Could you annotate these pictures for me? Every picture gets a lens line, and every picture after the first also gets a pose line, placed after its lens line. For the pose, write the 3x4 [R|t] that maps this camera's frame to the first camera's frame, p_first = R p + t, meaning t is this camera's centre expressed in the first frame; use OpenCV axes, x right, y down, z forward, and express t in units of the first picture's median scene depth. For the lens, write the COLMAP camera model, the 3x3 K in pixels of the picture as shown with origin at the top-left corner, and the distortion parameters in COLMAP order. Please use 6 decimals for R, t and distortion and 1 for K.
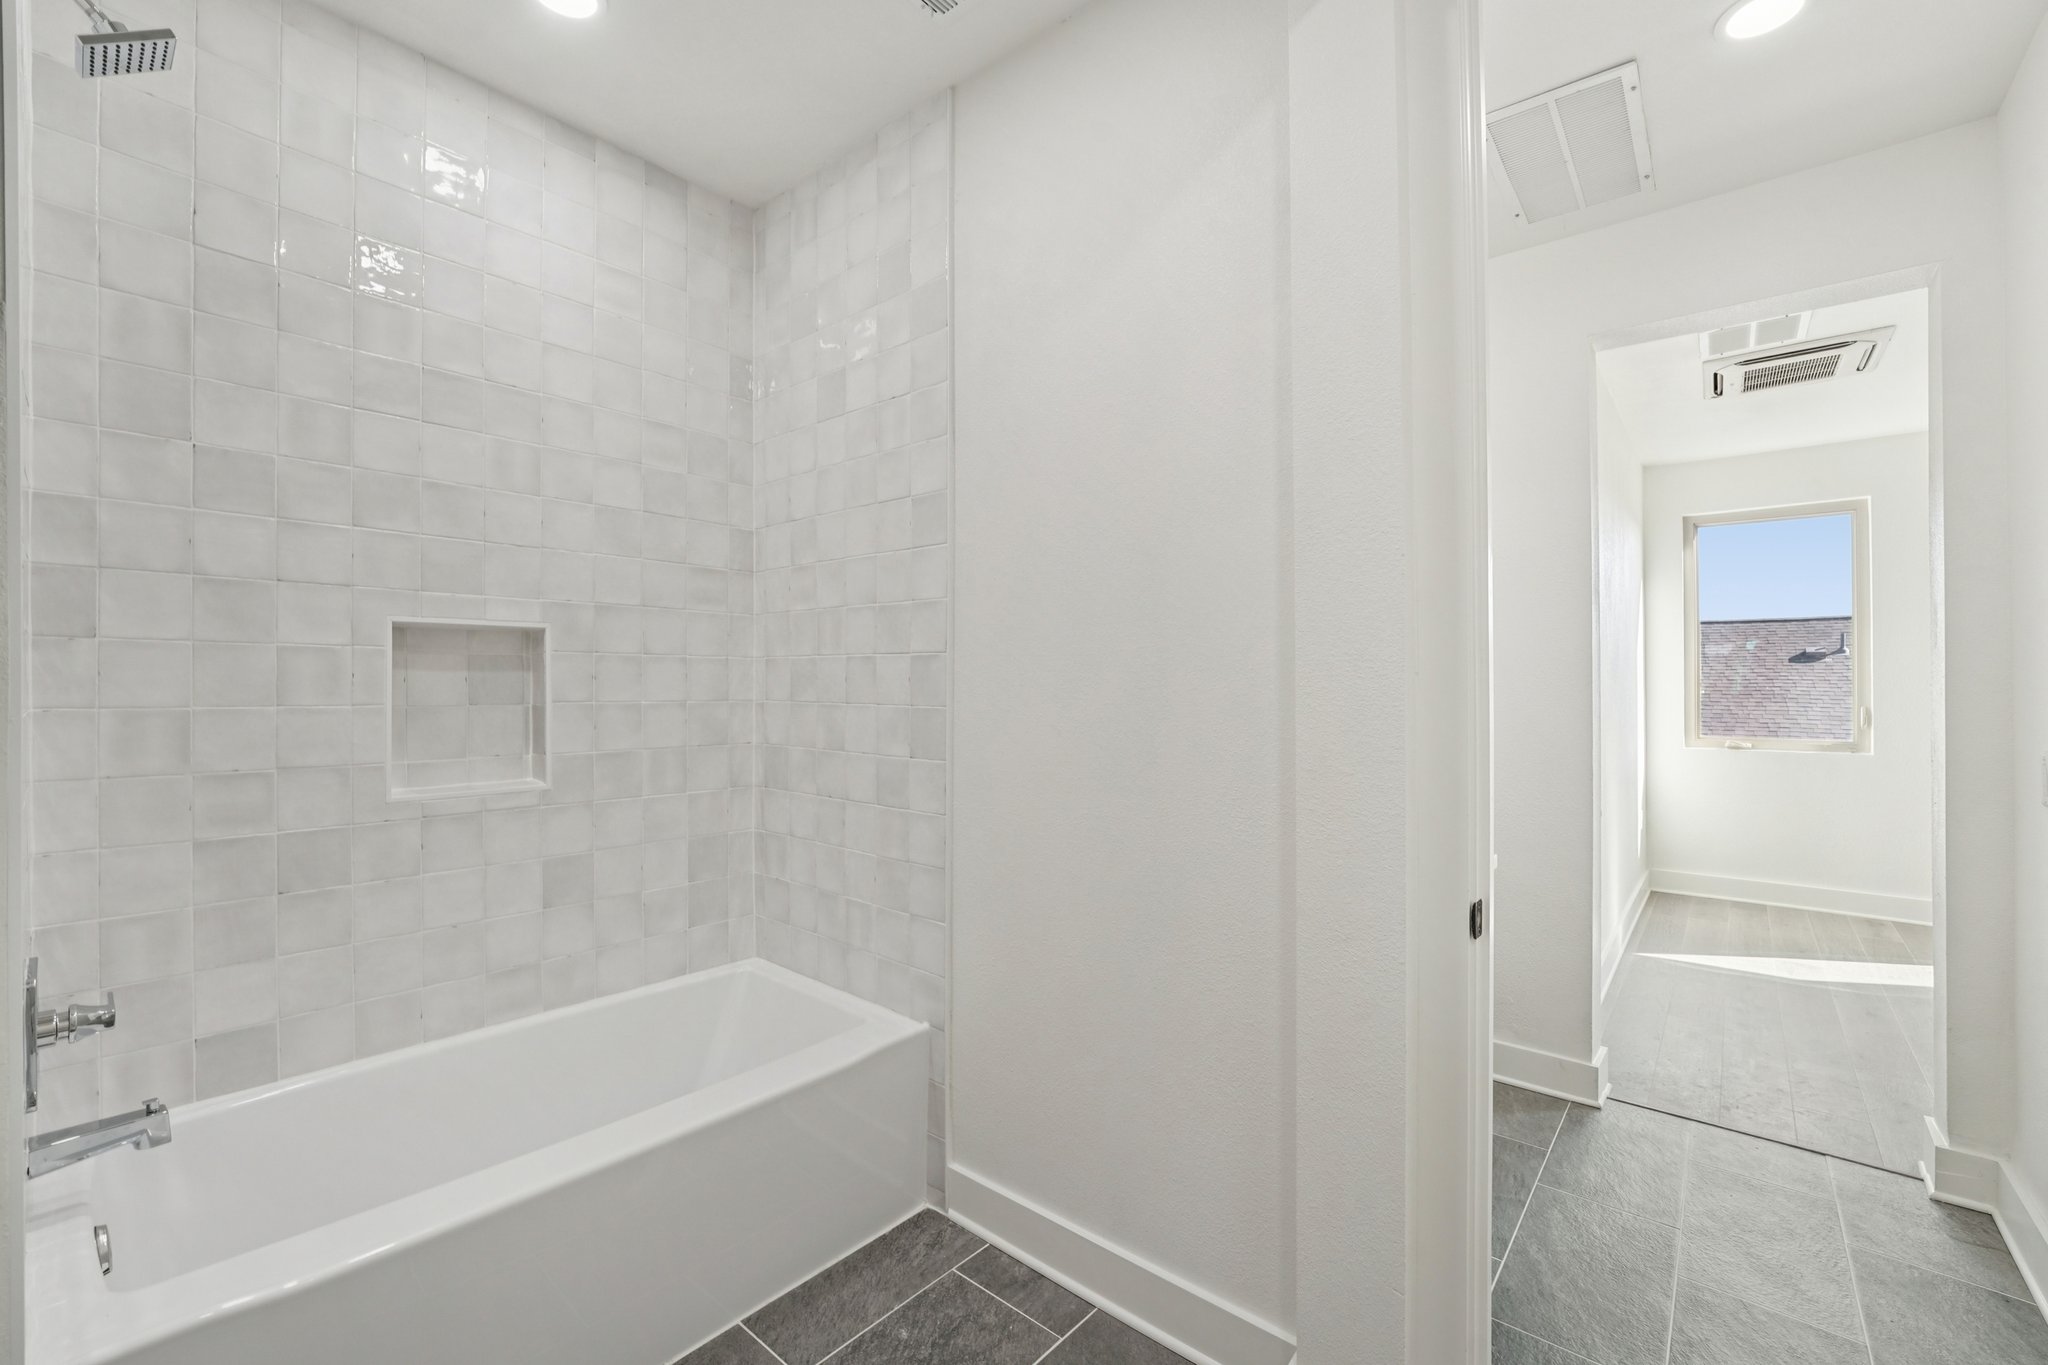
lens RADIAL K [[851.9, 0, 1016.5], [0, 851.9, 680.4], [0, 0, 1]] dist [-0.021133, -0.001256]
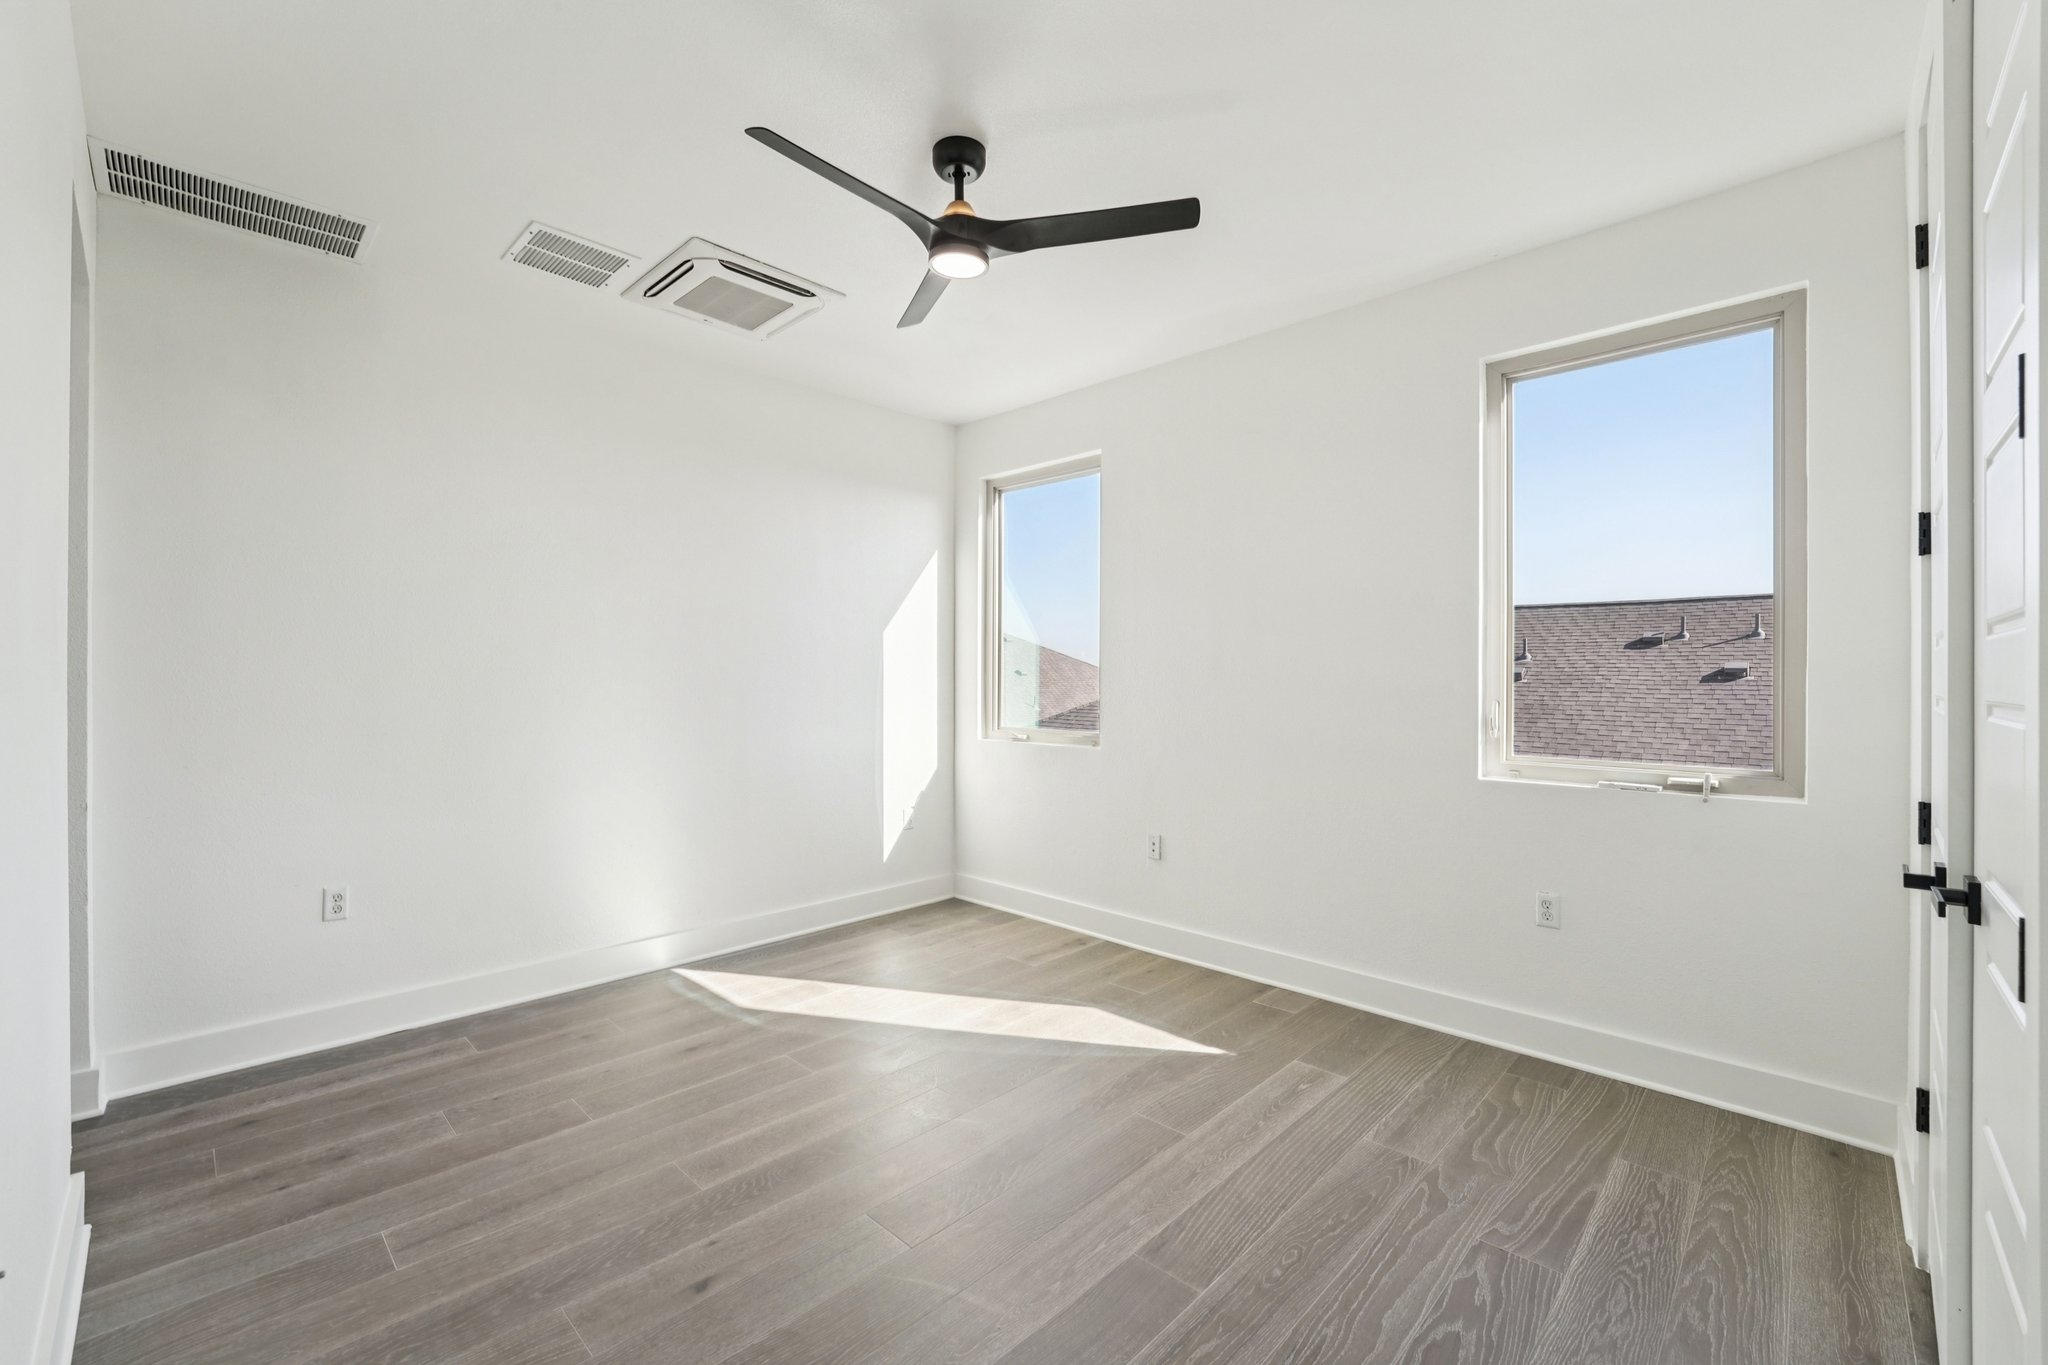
lens RADIAL K [[851.9, 0, 988.8], [0, 851.9, 678.0], [0, 0, 1]] dist [-0.021133, -0.001256]
pose [[0.997160, 0.001365, -0.075298, 0.312015], [-0.000682, 0.999958, 0.009092, 0.002561], [0.075307, -0.009015, 0.997120, 0.036093]]
